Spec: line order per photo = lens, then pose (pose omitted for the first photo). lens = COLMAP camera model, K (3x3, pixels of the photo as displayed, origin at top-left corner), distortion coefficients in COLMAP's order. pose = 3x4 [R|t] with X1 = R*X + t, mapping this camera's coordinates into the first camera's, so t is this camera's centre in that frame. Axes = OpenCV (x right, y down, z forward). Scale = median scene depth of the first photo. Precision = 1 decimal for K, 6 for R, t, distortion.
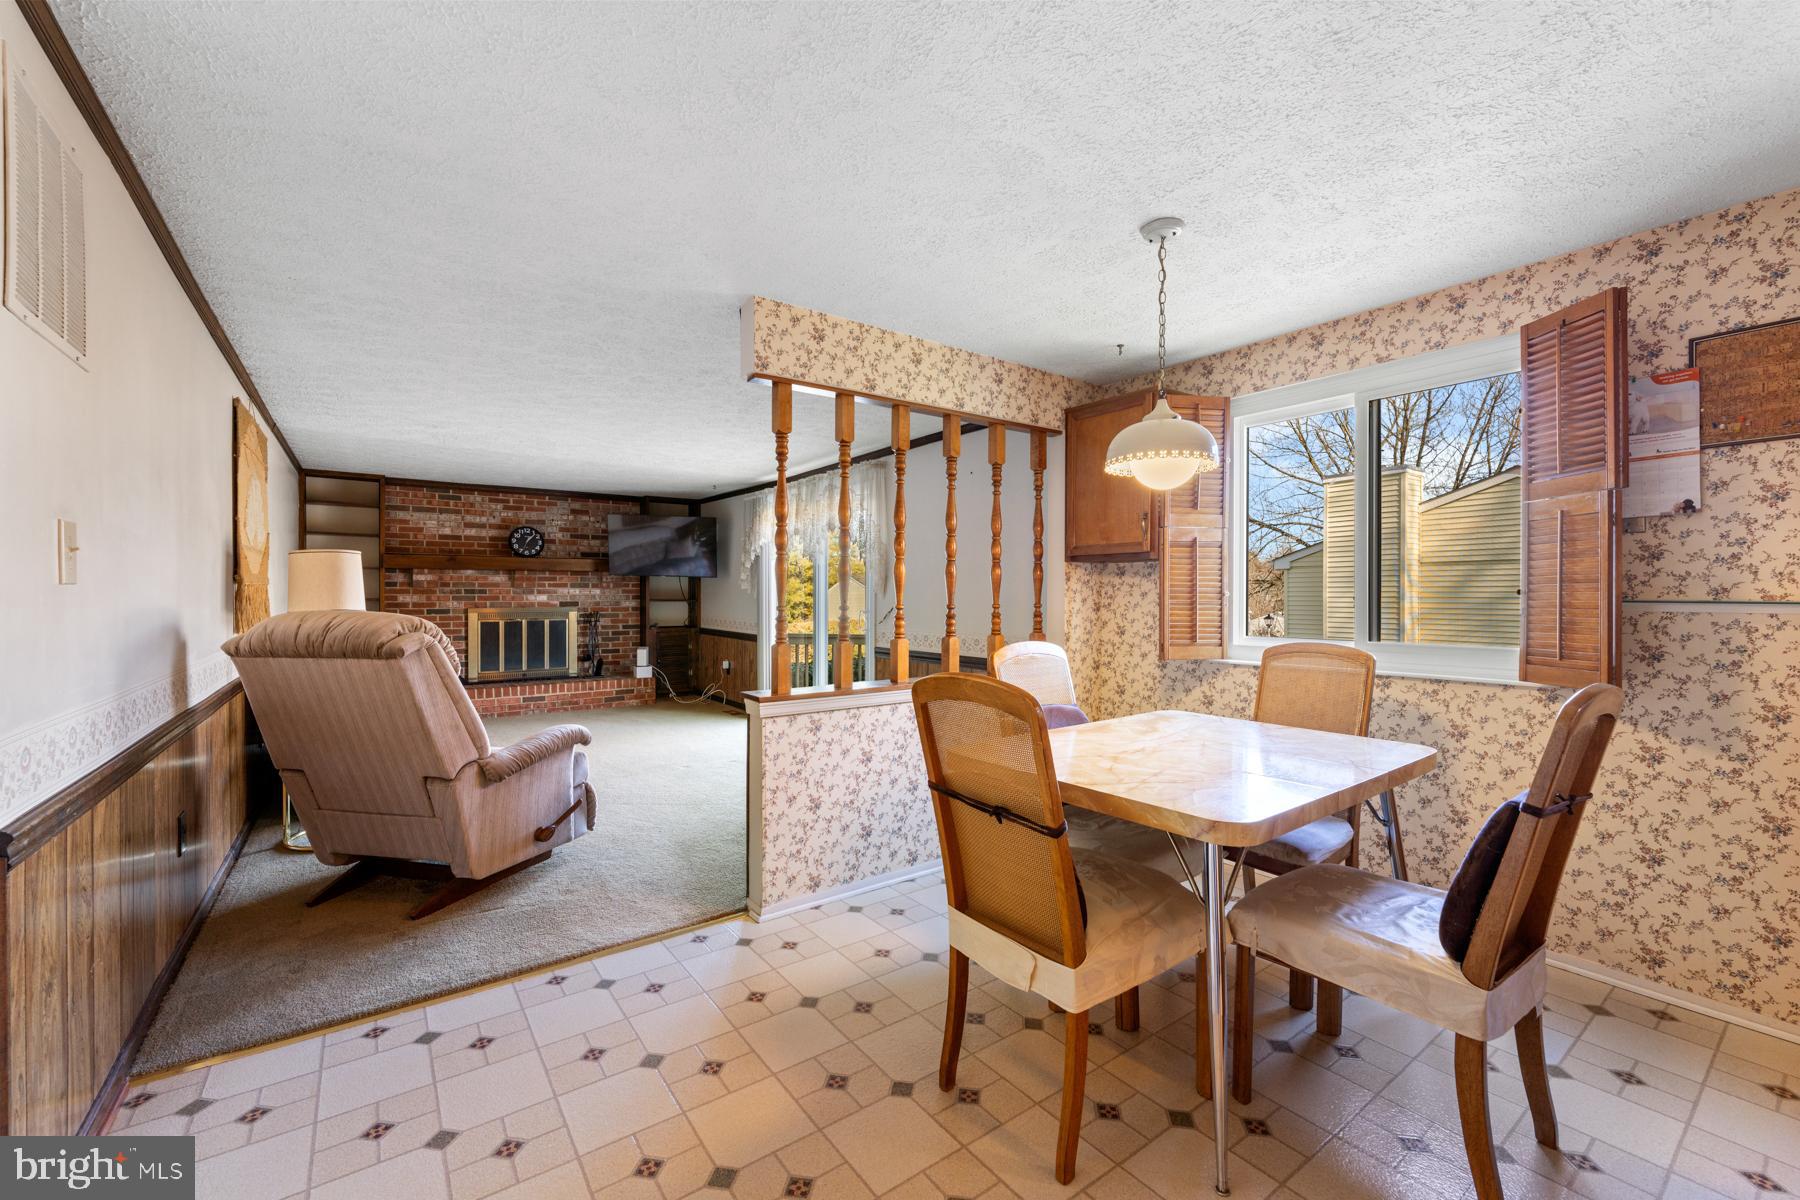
lens RADIAL K [[732.7, 0, 905.9], [0, 732.7, 596.4], [0, 0, 1]] dist [0.000798, 0.002290]
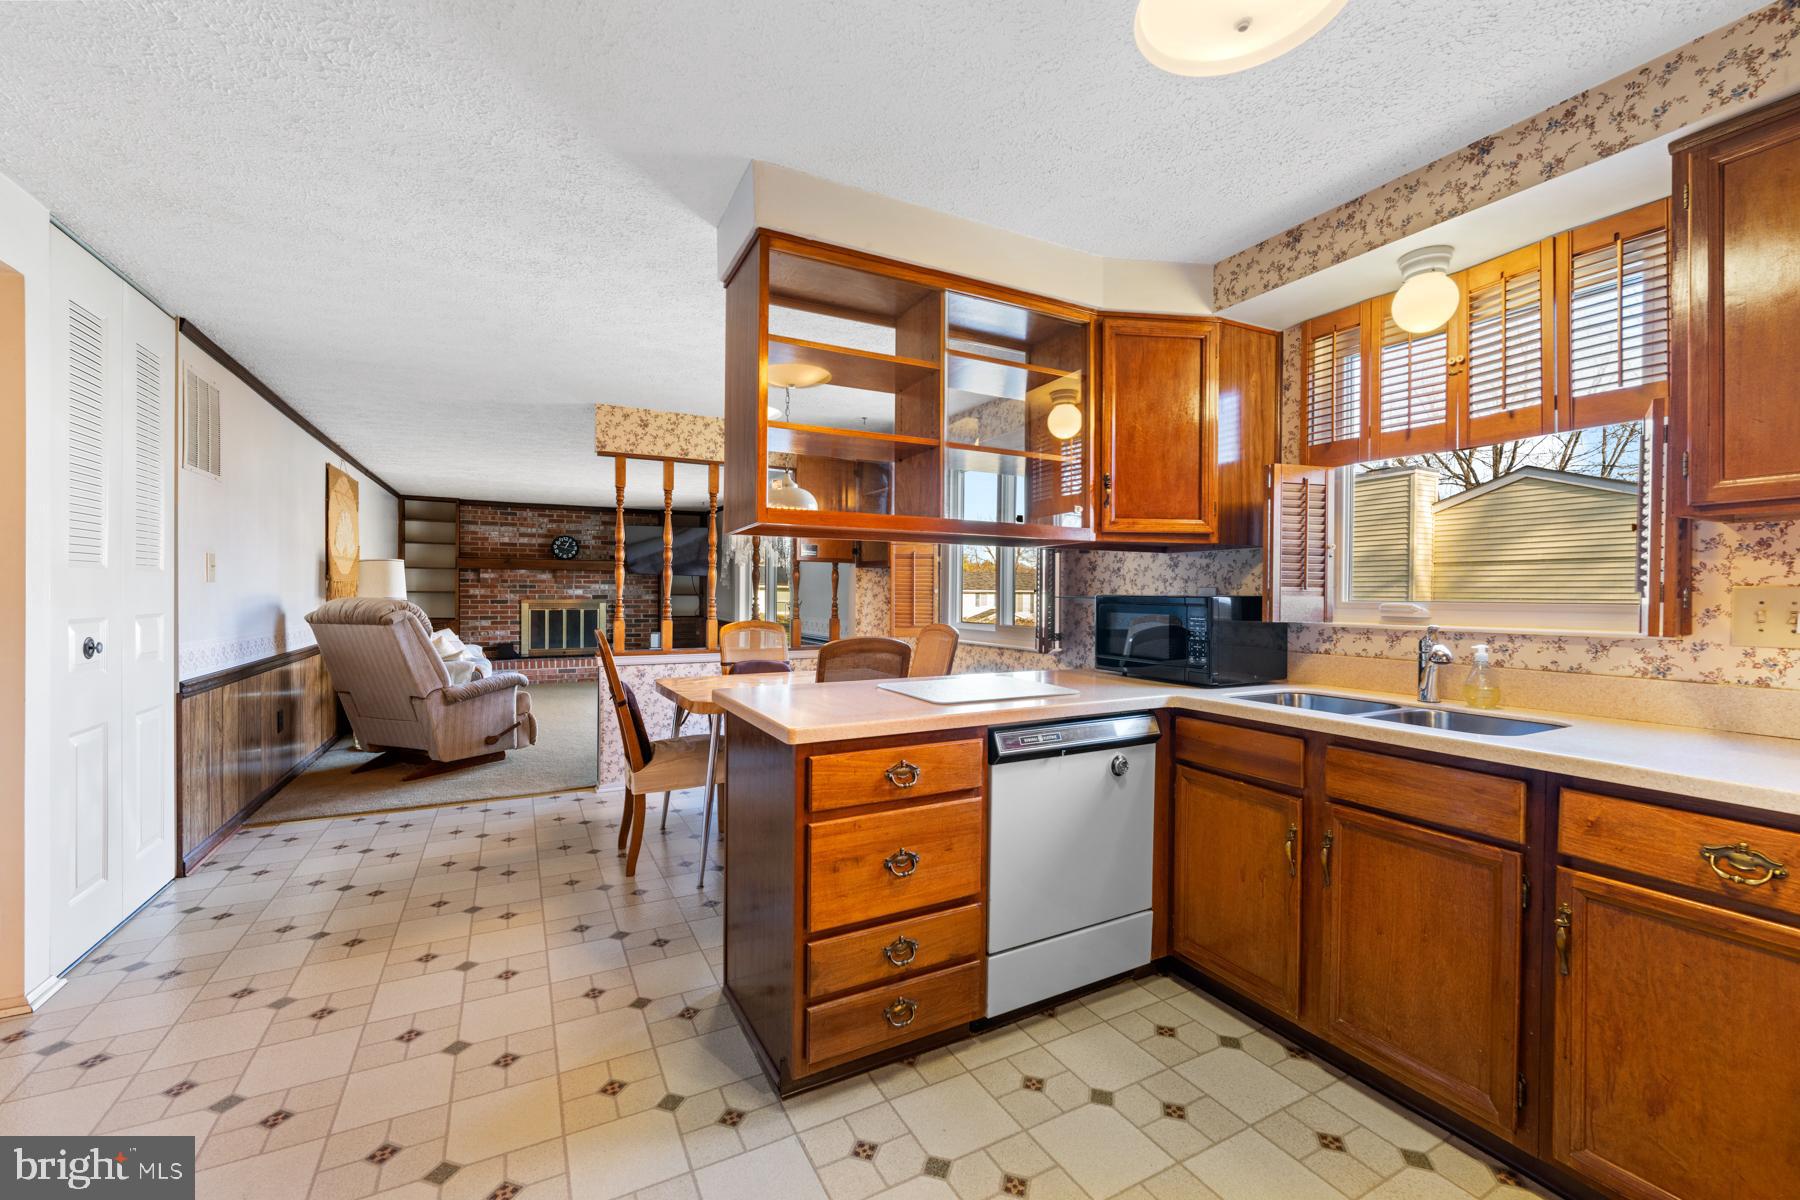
lens RADIAL K [[732.7, 0, 905.3], [0, 732.7, 596.5], [0, 0, 1]] dist [0.000798, 0.002290]
pose [[0.989961, 0.007435, -0.141146, 0.566513], [-0.006829, 0.999965, 0.004777, 0.000469], [0.141176, -0.003765, 0.989977, -0.406039]]
